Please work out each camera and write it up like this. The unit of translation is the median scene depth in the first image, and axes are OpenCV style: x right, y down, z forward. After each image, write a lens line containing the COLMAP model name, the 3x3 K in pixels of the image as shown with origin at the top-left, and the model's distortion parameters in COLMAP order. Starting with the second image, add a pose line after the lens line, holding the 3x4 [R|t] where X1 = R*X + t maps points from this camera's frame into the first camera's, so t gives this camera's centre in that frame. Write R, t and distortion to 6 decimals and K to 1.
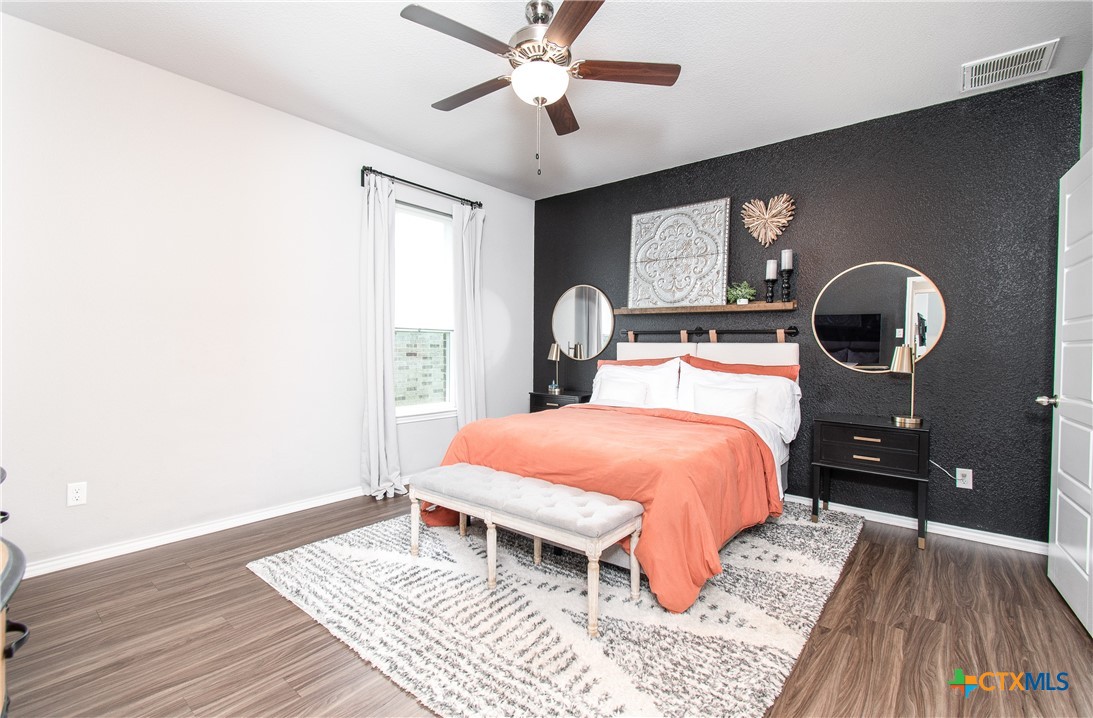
lens RADIAL K [[481.9, 0, 547.2], [0, 481.9, 355.4], [0, 0, 1]] dist [-0.000410, -0.000027]
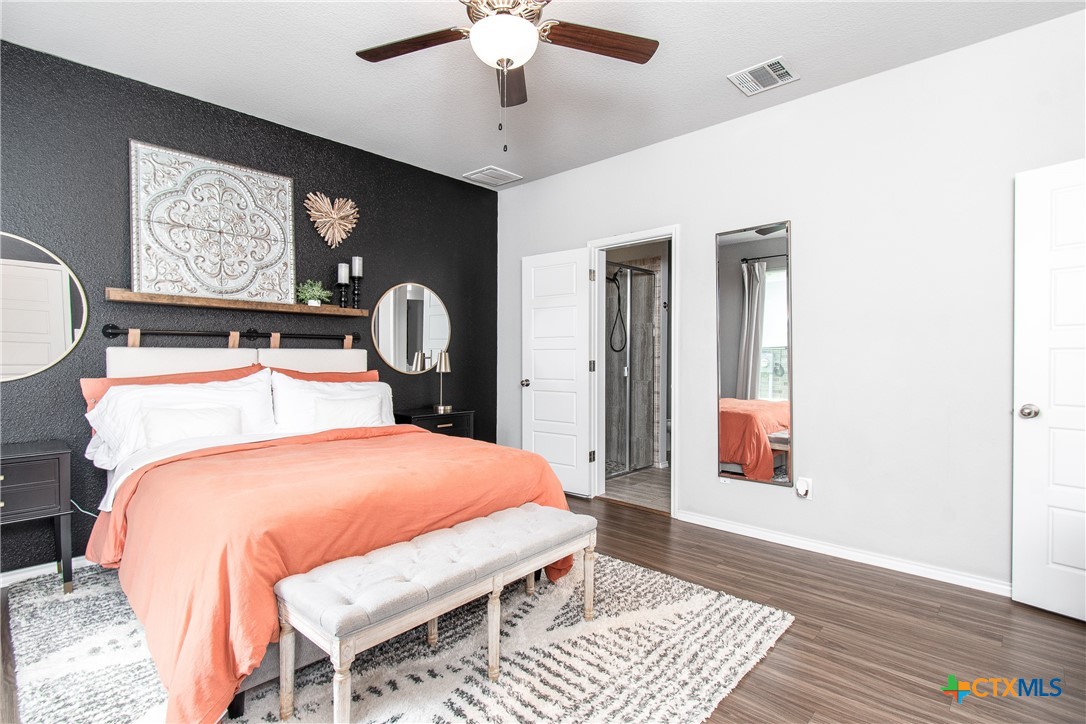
lens RADIAL K [[530.4, 0, 532.7], [0, 530.4, 367.0], [0, 0, 1]] dist [0.003165, -0.001313]
pose [[0.071544, -0.033563, 0.996873, -0.567974], [0.017586, 0.999321, 0.032383, -0.017738], [-0.997282, 0.015214, 0.072086, 0.534593]]
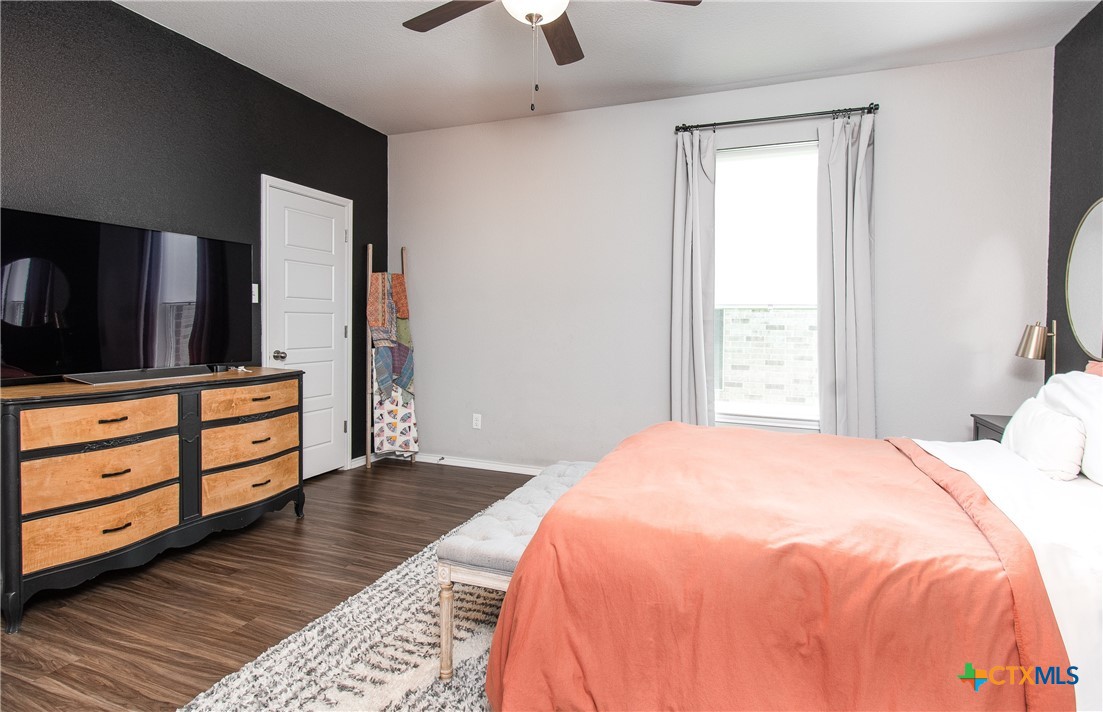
lens RADIAL K [[564.0, 0, 551.9], [0, 564.0, 340.6], [0, 0, 1]] dist [0.018812, 0.000213]
pose [[0.316093, 0.027691, -0.948324, 0.541769], [-0.029476, 0.999378, 0.019356, -0.007904], [0.948270, 0.021834, 0.316712, 0.442410]]
